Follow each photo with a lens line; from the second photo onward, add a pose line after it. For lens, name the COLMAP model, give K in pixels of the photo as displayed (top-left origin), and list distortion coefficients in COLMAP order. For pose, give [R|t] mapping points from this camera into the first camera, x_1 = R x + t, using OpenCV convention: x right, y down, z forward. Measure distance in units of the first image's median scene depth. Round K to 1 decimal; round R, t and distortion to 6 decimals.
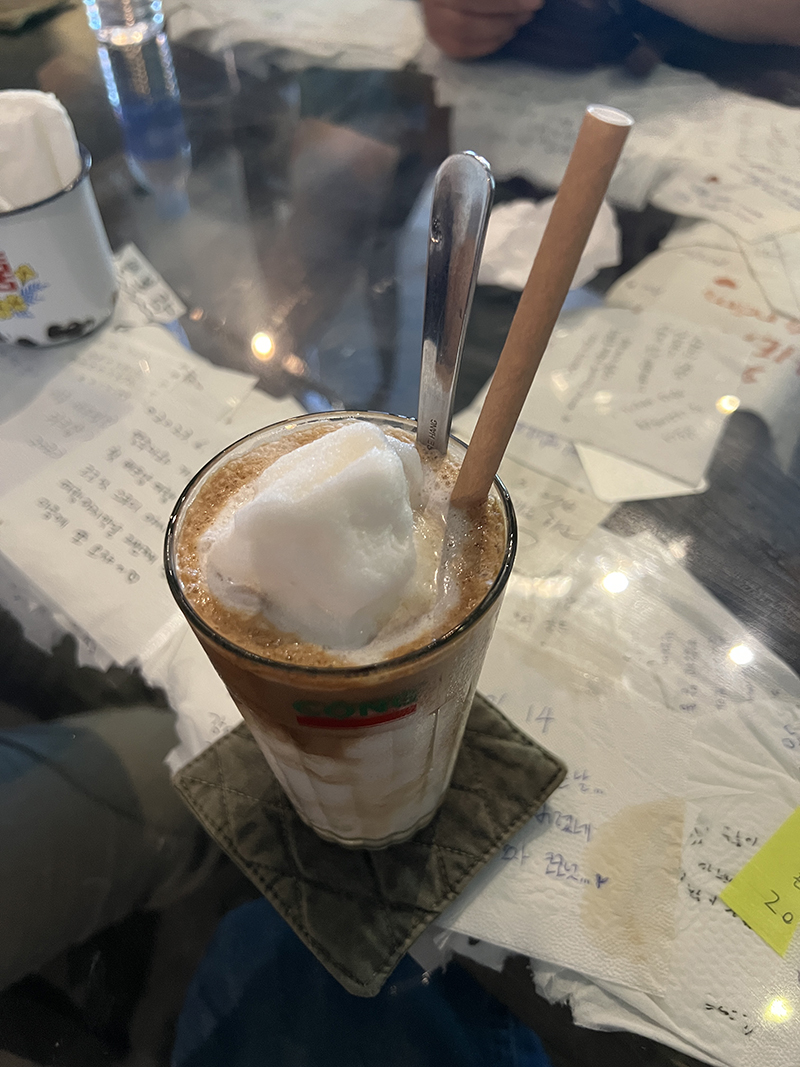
lens RADIAL K [[744.4, 0, 400.0], [0, 744.4, 533.5], [0, 0, 1]] dist [-0.036870, -0.001779]
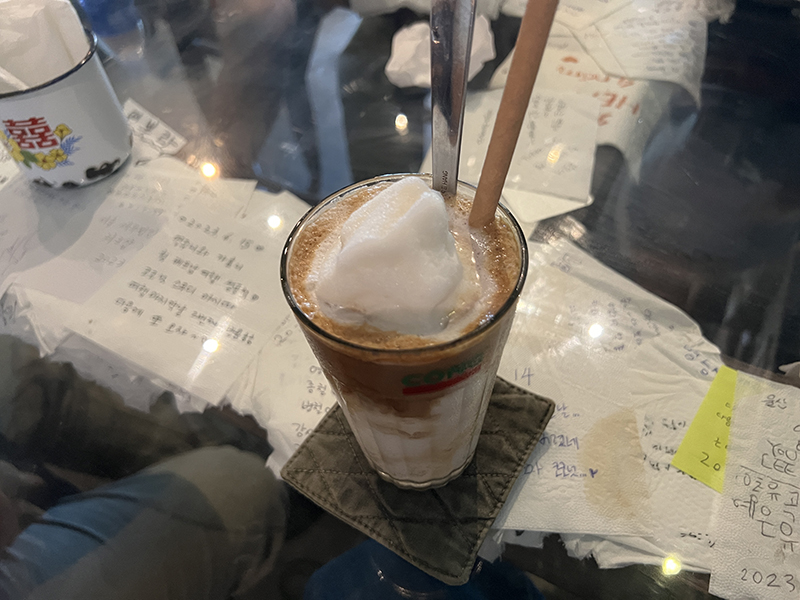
lens RADIAL K [[558.1, 0, 400.0], [0, 558.1, 300.0], [0, 0, 1]] dist [-0.036870, -0.001779]
pose [[0.974883, -0.193711, 0.109909, -0.150396], [0.191251, 0.981000, 0.032601, 0.027692], [-0.114136, -0.010762, 0.993407, -0.039966]]
